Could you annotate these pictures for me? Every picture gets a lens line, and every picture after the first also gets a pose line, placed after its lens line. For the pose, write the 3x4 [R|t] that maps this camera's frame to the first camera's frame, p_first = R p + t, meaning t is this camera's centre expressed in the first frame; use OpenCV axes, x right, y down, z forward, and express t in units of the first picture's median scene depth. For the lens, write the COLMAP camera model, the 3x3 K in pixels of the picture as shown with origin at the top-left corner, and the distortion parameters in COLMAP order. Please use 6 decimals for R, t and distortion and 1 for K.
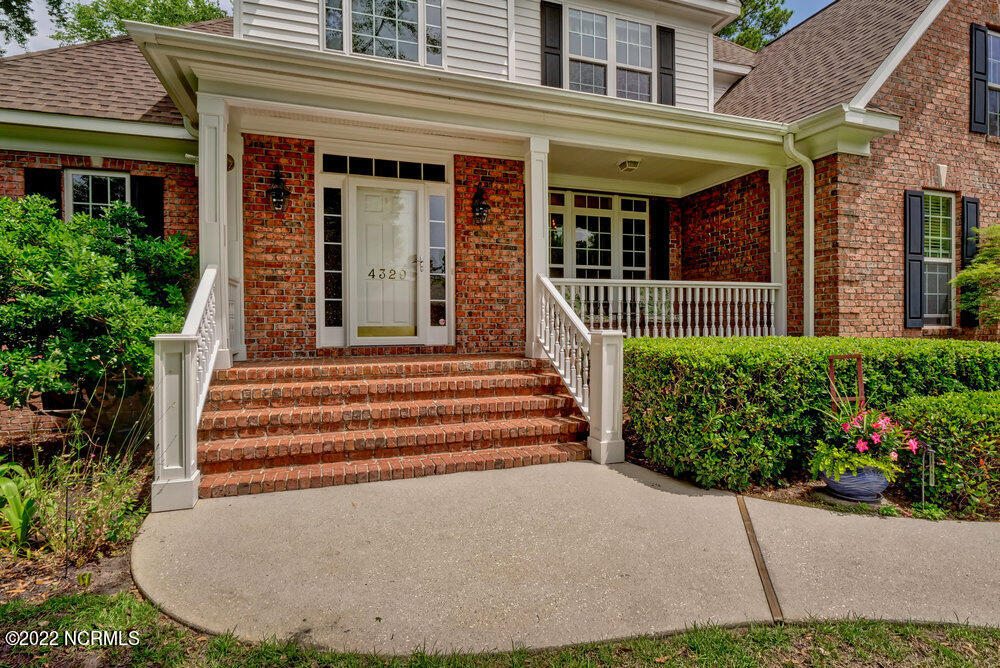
lens RADIAL K [[518.7, 0, 496.6], [0, 518.7, 327.5], [0, 0, 1]] dist [-0.010785, -0.000151]
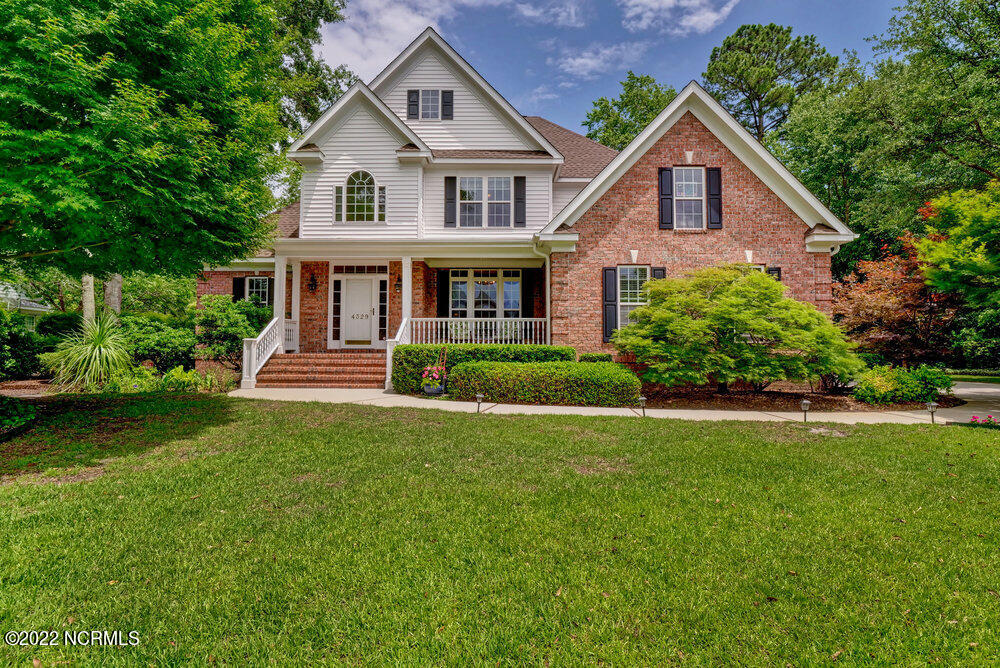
lens RADIAL K [[485.4, 0, 482.1], [0, 485.4, 324.6], [0, 0, 1]] dist [-0.012200, 0.001257]
pose [[0.940687, -0.008112, -0.339178, 1.010545], [-0.012978, 0.998122, -0.059865, 0.049165], [0.339026, 0.060715, 0.938816, -0.789075]]
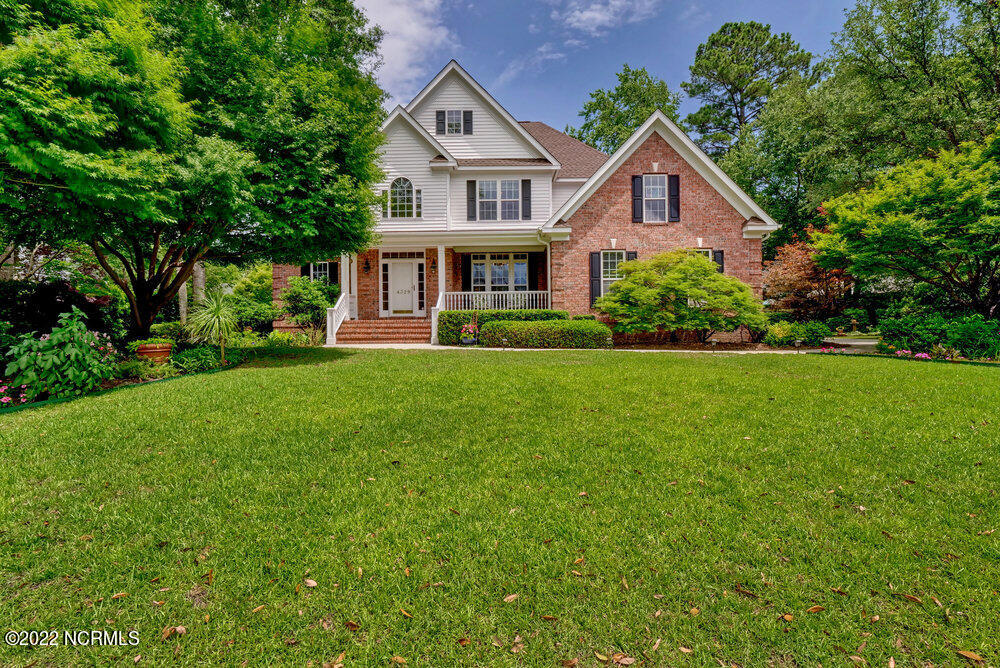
lens RADIAL K [[485.4, 0, 478.6], [0, 485.4, 320.7], [0, 0, 1]] dist [-0.012200, 0.001257]
pose [[0.936225, -0.006795, -0.351335, 1.149035], [-0.000893, 0.999764, -0.021715, 0.116248], [0.351400, 0.020644, 0.935998, -1.396373]]
